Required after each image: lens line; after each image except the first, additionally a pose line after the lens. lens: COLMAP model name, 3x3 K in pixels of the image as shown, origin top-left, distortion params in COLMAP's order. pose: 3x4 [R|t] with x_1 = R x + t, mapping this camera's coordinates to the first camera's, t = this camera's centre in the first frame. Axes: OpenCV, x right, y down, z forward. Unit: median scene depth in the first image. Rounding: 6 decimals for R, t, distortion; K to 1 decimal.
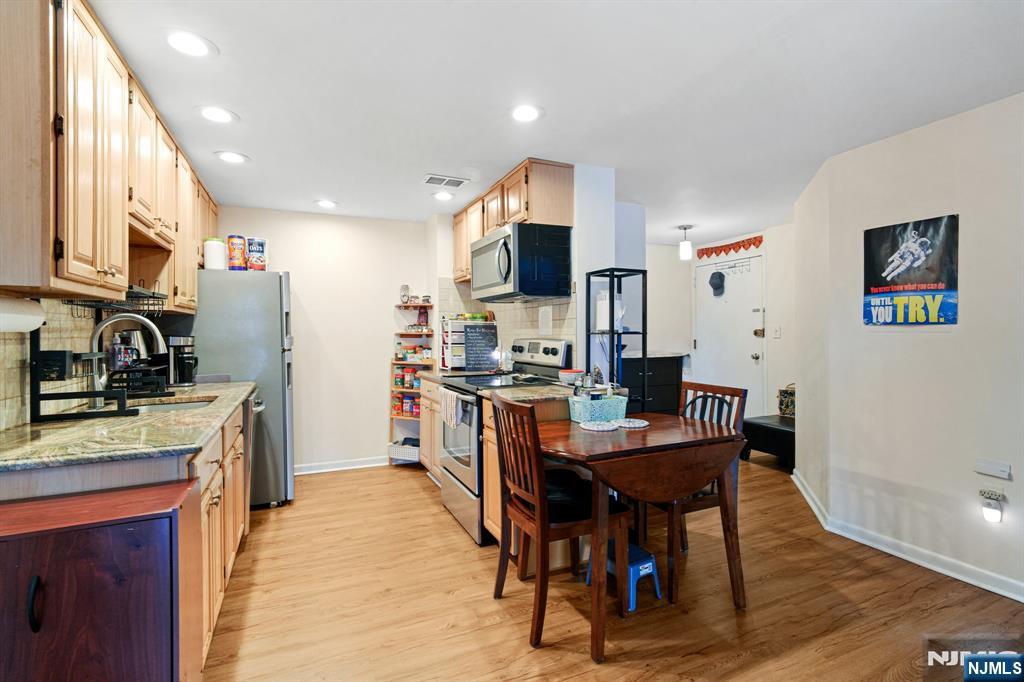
lens RADIAL K [[483.0, 0, 516.7], [0, 483.0, 336.2], [0, 0, 1]] dist [0.012858, -0.004017]
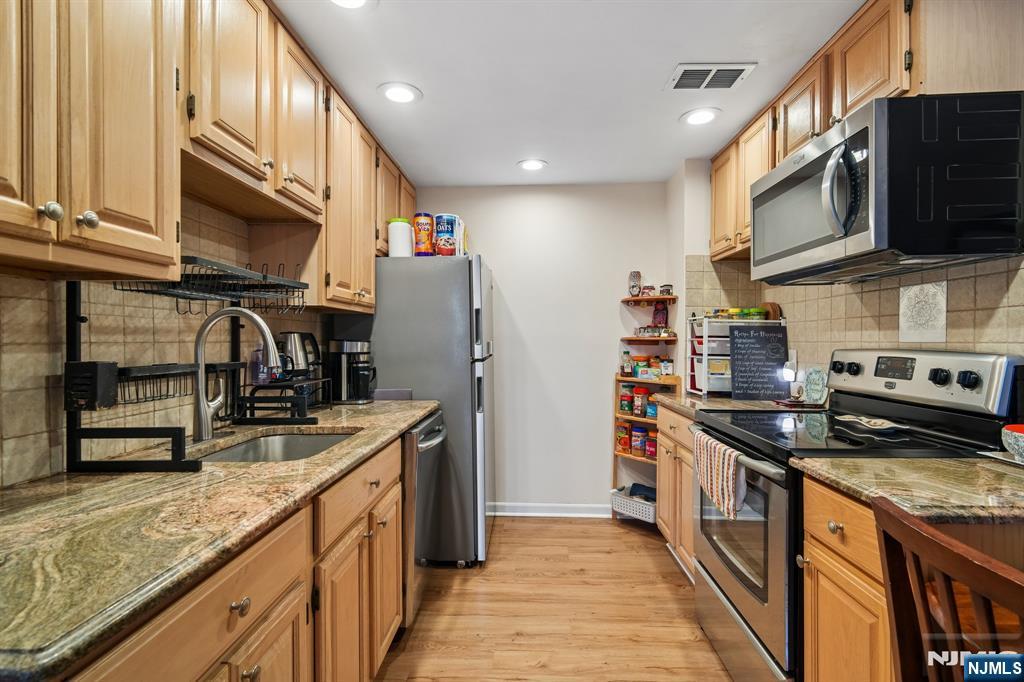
lens RADIAL K [[483.0, 0, 520.3], [0, 483.0, 341.7], [0, 0, 1]] dist [0.012858, -0.004017]
pose [[0.898901, 0.006922, -0.438098, -0.090272], [-0.007187, 0.999974, 0.001053, -0.001192], [0.438094, 0.002202, 0.898927, 0.363594]]
